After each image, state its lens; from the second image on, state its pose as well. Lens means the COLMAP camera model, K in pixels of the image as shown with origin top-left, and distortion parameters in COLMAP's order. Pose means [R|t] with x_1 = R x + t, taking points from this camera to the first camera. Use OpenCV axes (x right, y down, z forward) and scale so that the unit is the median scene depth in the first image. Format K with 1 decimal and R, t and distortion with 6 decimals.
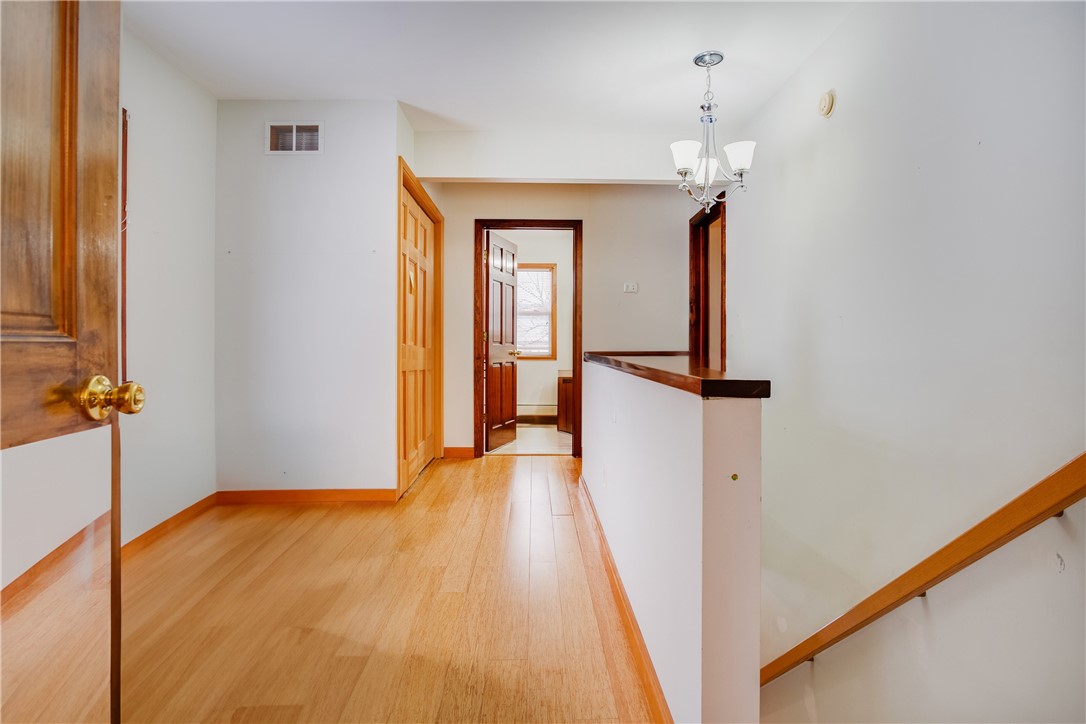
lens RADIAL K [[593.4, 0, 543.7], [0, 593.4, 351.9], [0, 0, 1]] dist [-0.024118, 0.004000]
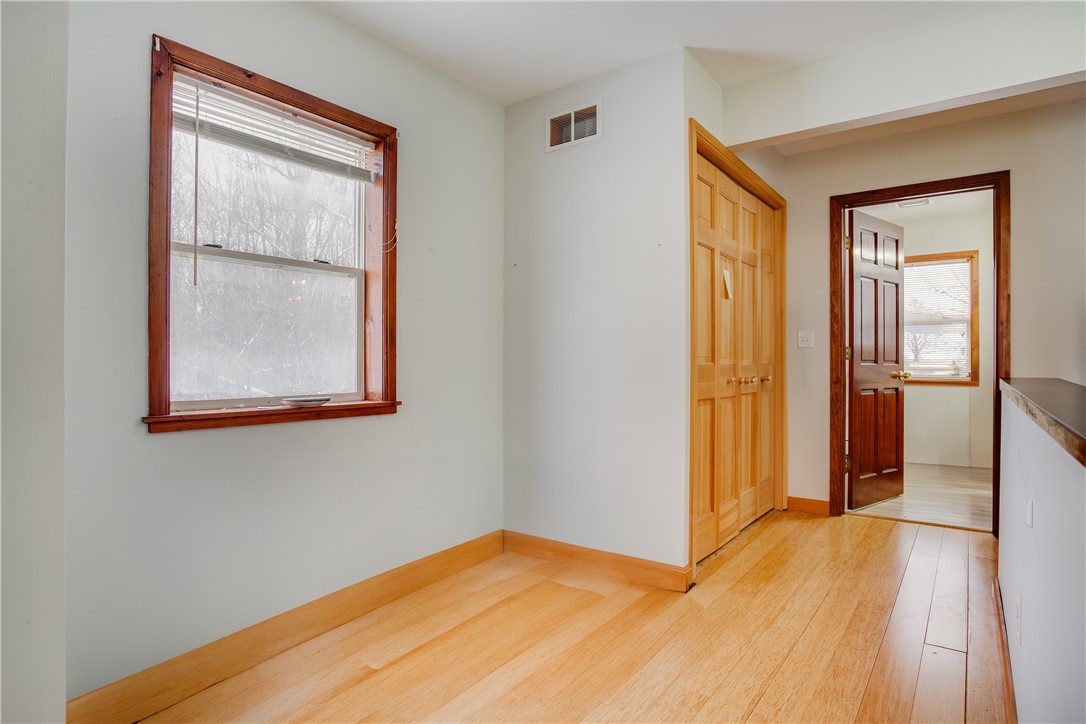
lens RADIAL K [[593.4, 0, 544.9], [0, 593.4, 367.1], [0, 0, 1]] dist [-0.024118, 0.004000]
pose [[0.797070, -0.002493, -0.603882, 0.045270], [-0.003825, 0.999951, -0.009177, -0.000175], [0.603875, 0.009624, 0.797021, 0.187076]]
